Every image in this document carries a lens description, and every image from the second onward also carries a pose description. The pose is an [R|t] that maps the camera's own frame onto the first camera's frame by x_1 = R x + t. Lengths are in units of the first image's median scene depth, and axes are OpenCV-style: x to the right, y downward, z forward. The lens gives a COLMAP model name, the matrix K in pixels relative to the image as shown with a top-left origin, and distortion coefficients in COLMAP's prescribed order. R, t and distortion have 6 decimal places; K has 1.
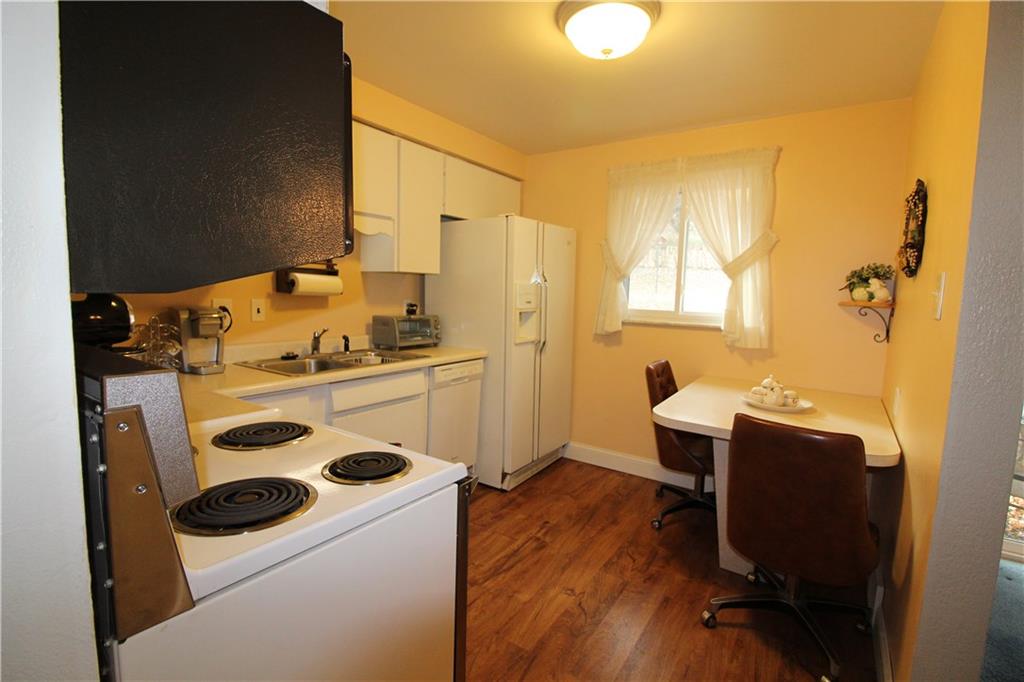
lens RADIAL K [[475.3, 0, 510.8], [0, 475.3, 342.9], [0, 0, 1]] dist [-0.004924, -0.009689]
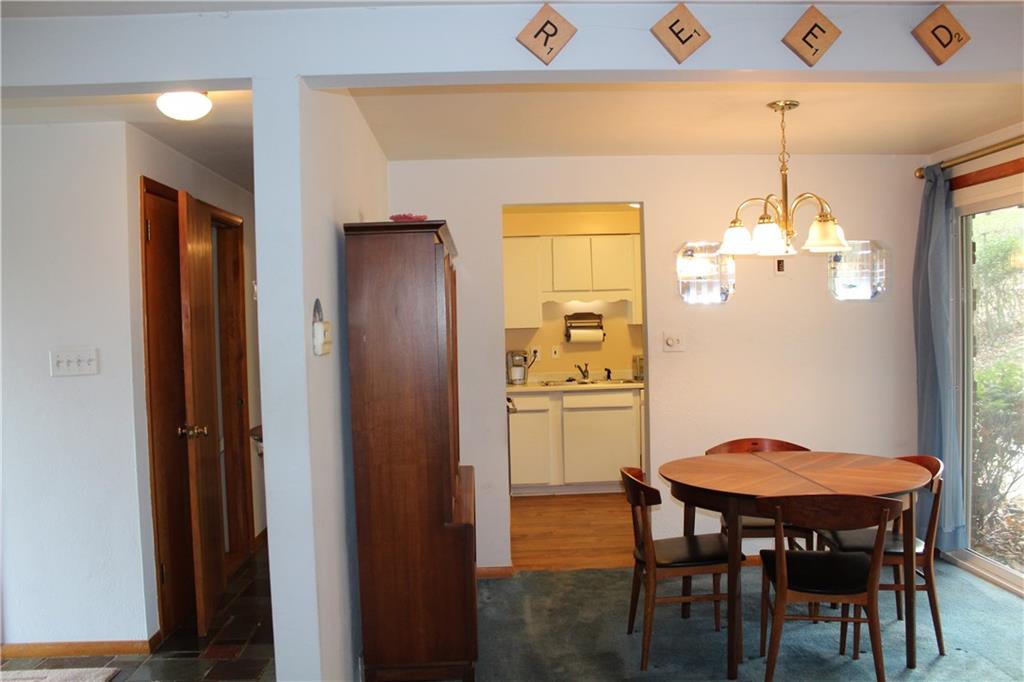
lens RADIAL K [[852.7, 0, 517.6], [0, 852.7, 368.3], [0, 0, 1]] dist [-0.147959, 0.108433]
pose [[0.601026, 0.002328, -0.799226, 1.565829], [-0.043890, 0.998583, -0.030097, 0.074020], [0.798024, 0.053167, 0.600276, -0.807478]]
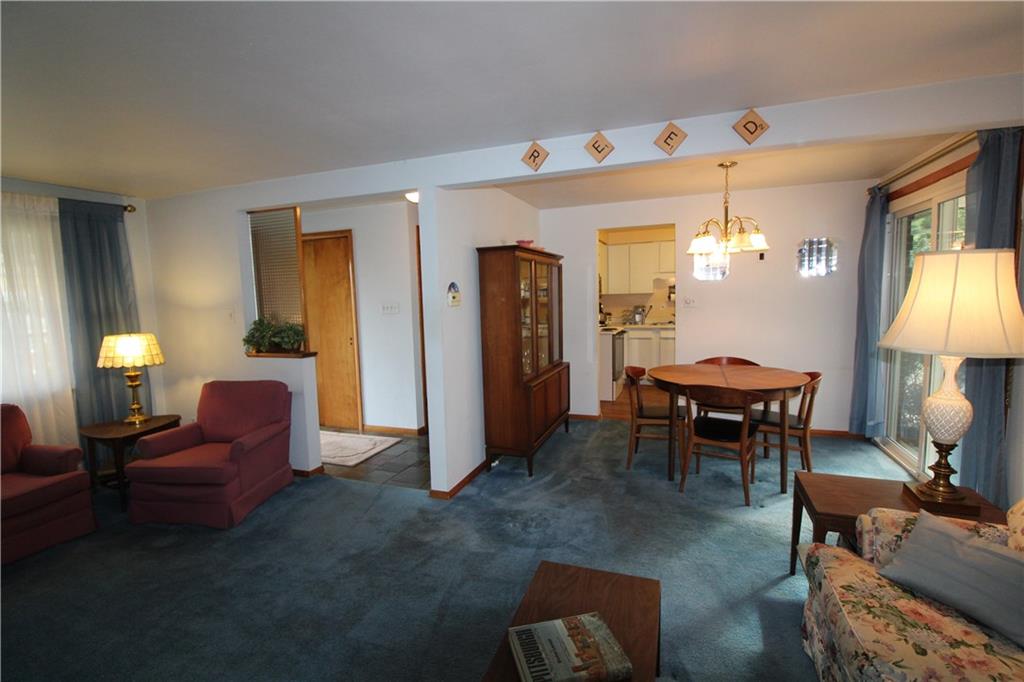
lens RADIAL K [[475.3, 0, 510.5], [0, 475.3, 349.1], [0, 0, 1]] dist [-0.004924, -0.009689]
pose [[0.236181, 0.081405, -0.968293, 1.902721], [-0.071119, 0.995260, 0.066325, 0.060067], [0.969103, 0.053199, 0.240850, -0.583049]]
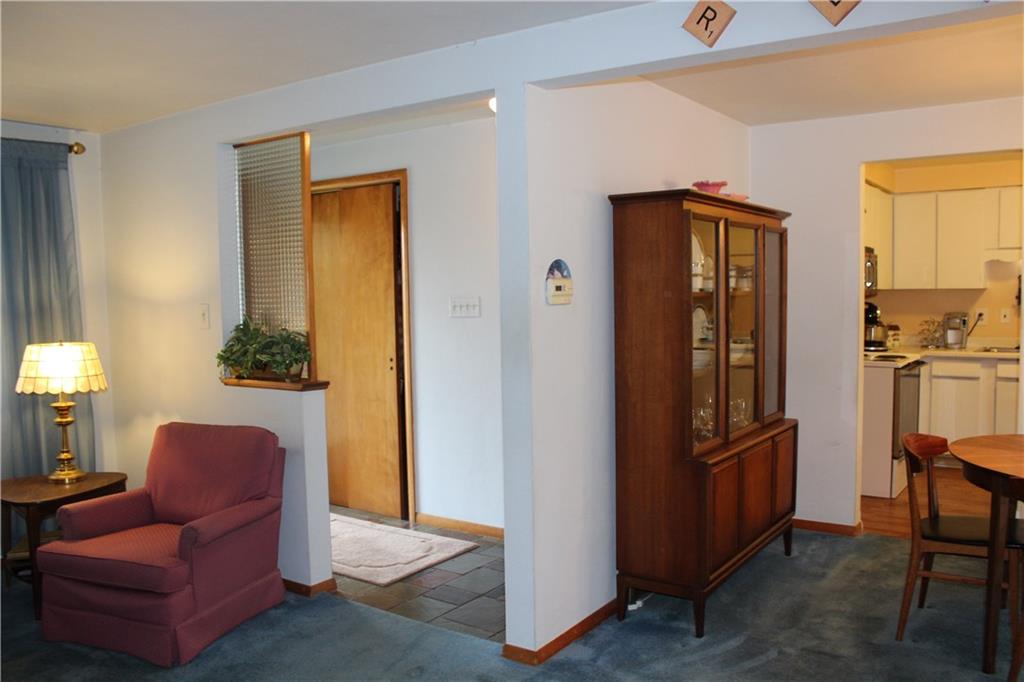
lens RADIAL K [[852.7, 0, 513.5], [0, 852.7, 368.4], [0, 0, 1]] dist [-0.147959, 0.108433]
pose [[-0.009109, 0.067690, -0.997665, 1.841881], [-0.090384, 0.993567, 0.068237, 0.054454], [0.995865, 0.090794, -0.002932, -0.490910]]
